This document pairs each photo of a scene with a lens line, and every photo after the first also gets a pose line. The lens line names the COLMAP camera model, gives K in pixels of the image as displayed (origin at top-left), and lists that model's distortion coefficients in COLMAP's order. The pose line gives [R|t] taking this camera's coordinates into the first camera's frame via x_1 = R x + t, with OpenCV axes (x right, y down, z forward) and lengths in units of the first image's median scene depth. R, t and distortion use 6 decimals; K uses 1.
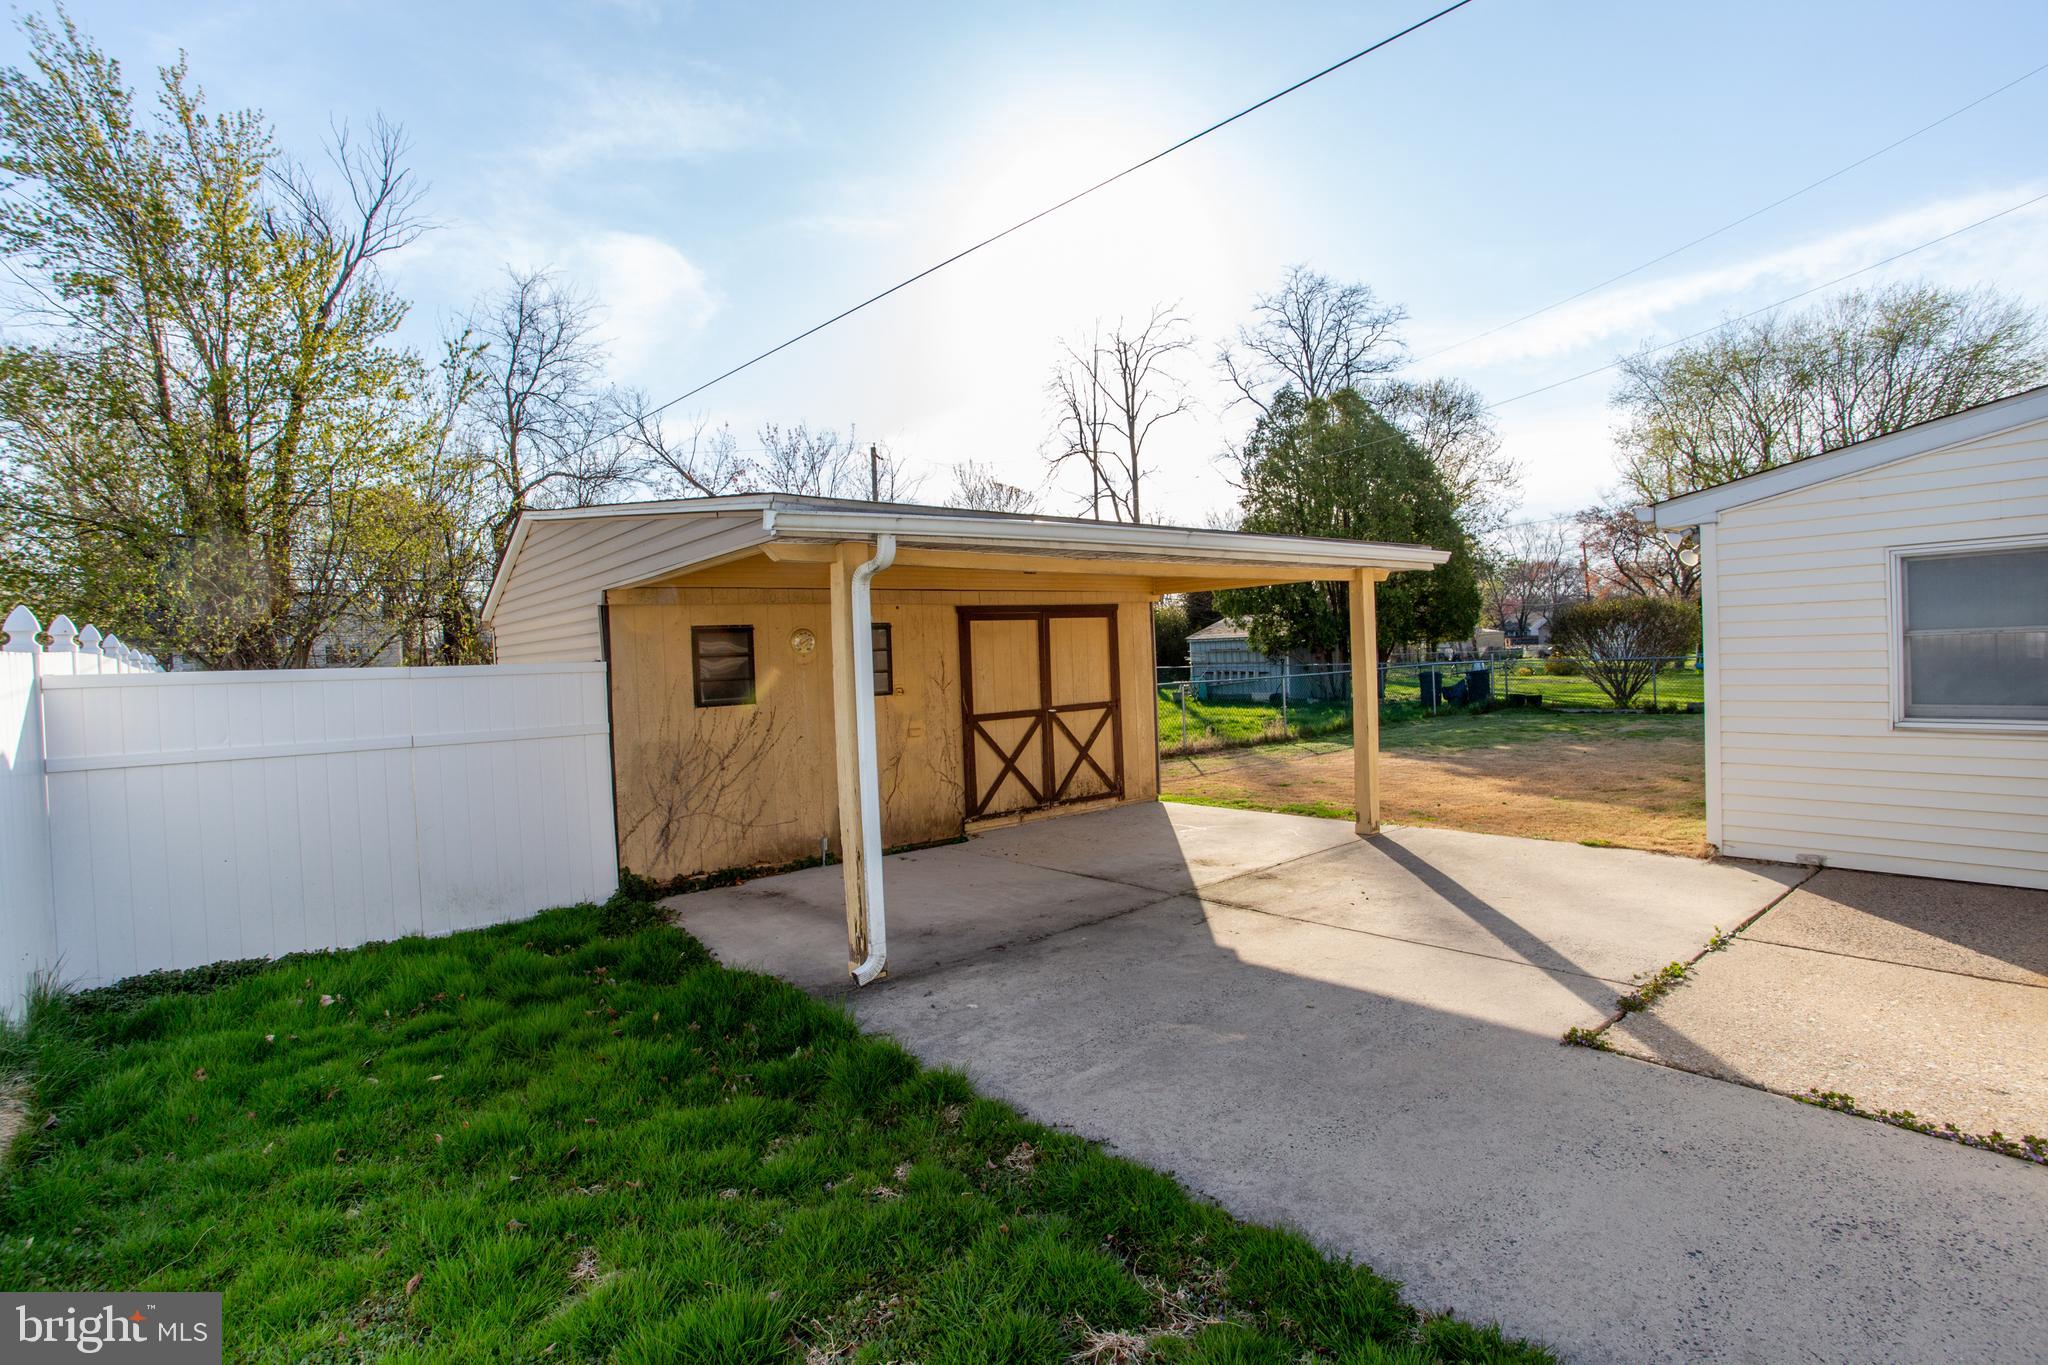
lens RADIAL K [[983.2, 0, 1016.3], [0, 983.2, 676.2], [0, 0, 1]] dist [-0.073690, 0.027213]
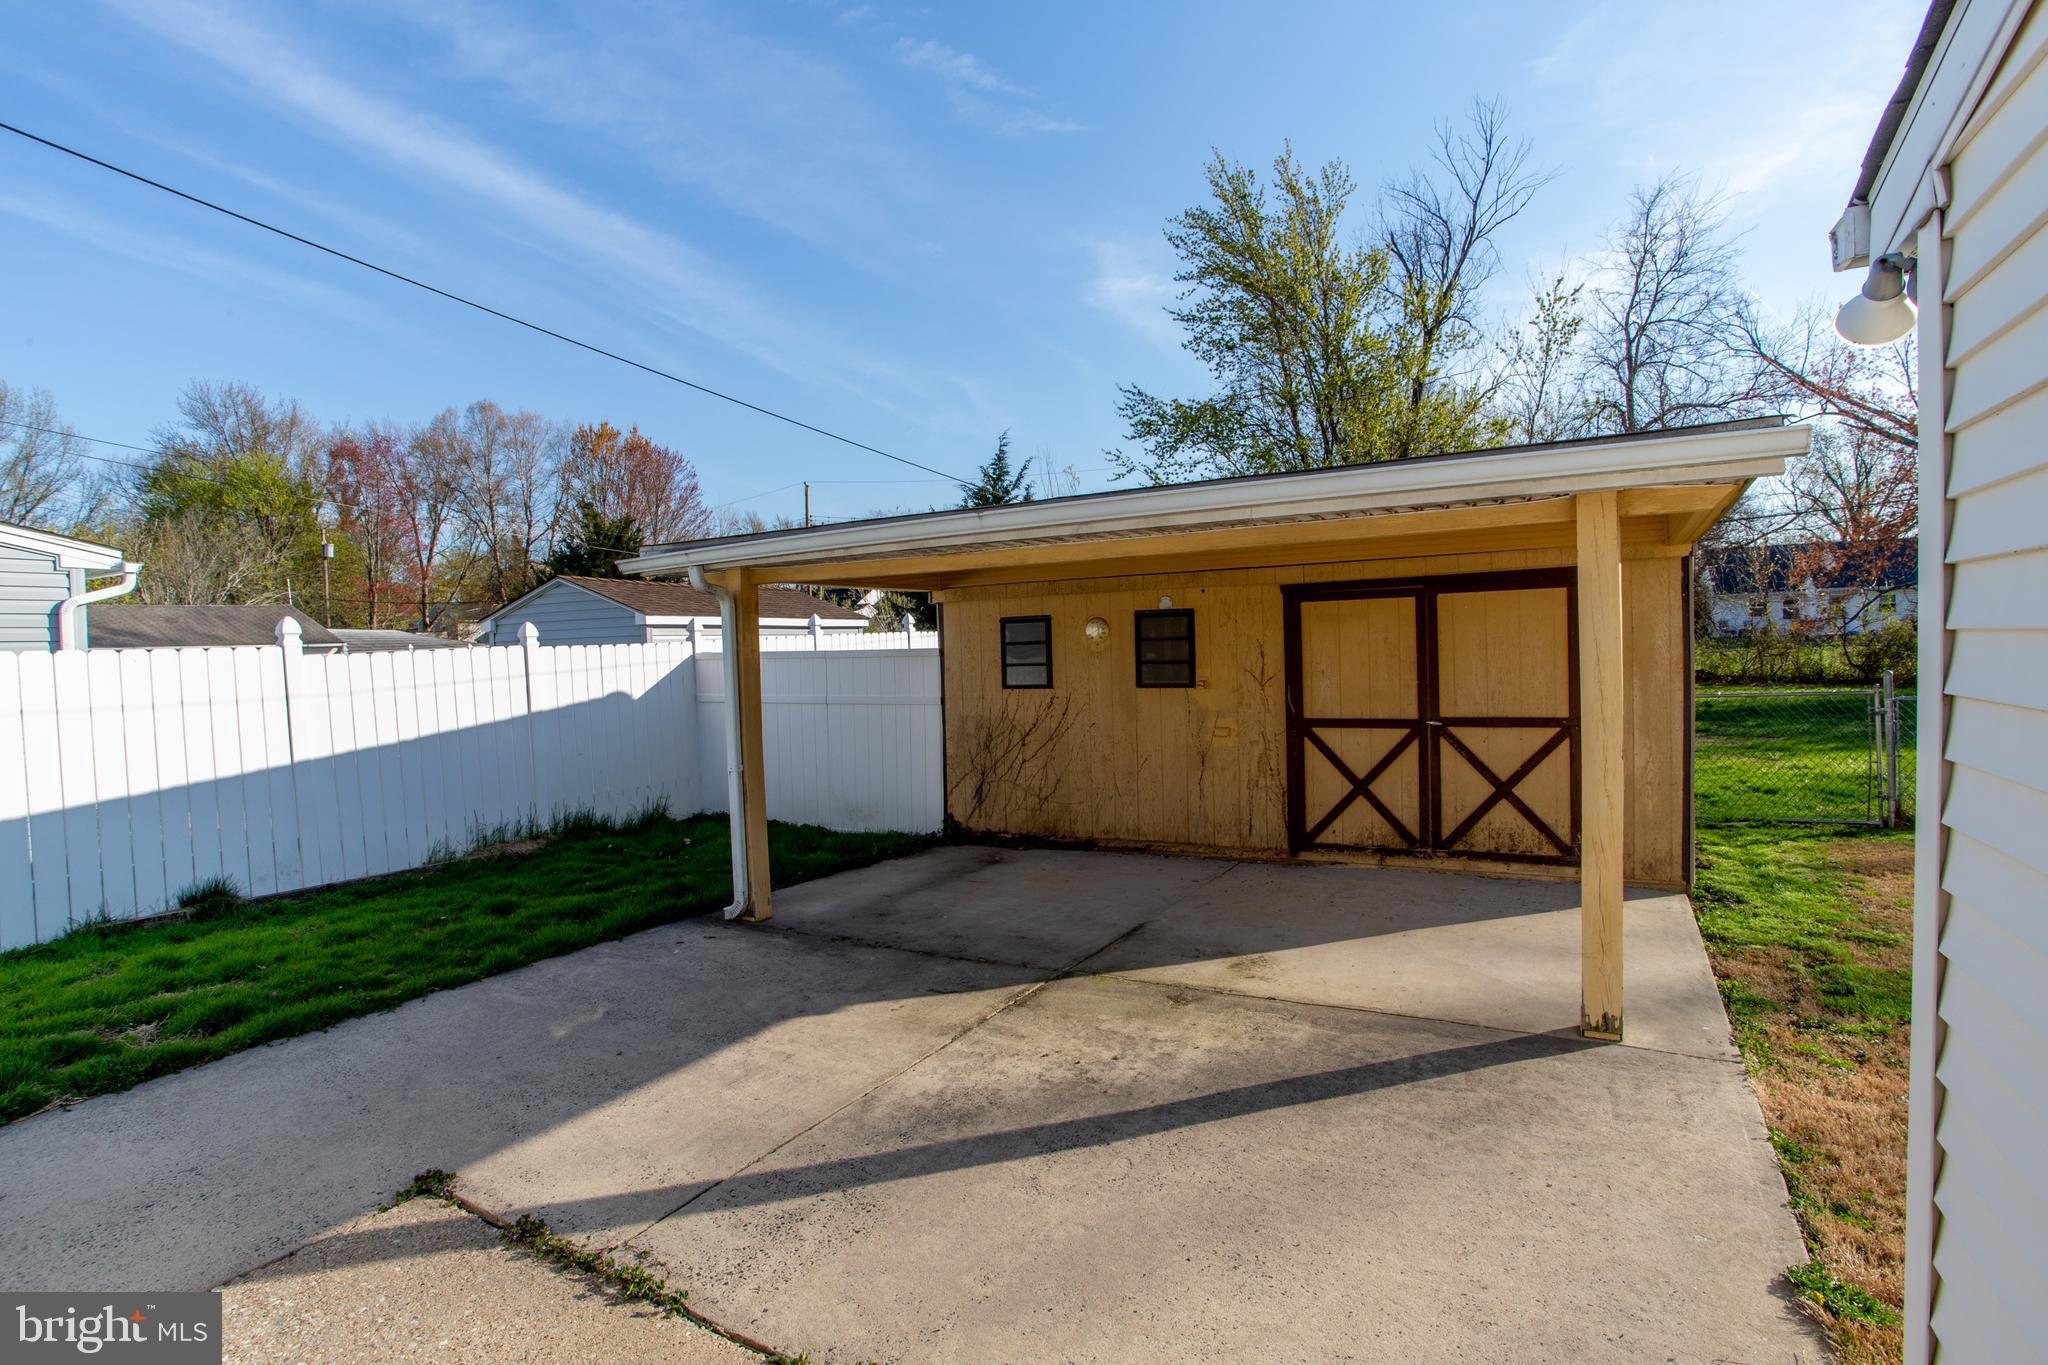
lens RADIAL K [[983.2, 0, 1016.3], [0, 983.2, 676.2], [0, 0, 1]] dist [-0.073690, 0.027213]
pose [[0.351319, 0.055108, -0.934633, 0.761610], [-0.004087, 0.998347, 0.057328, -0.049515], [0.936247, -0.016321, 0.350963, 0.606750]]
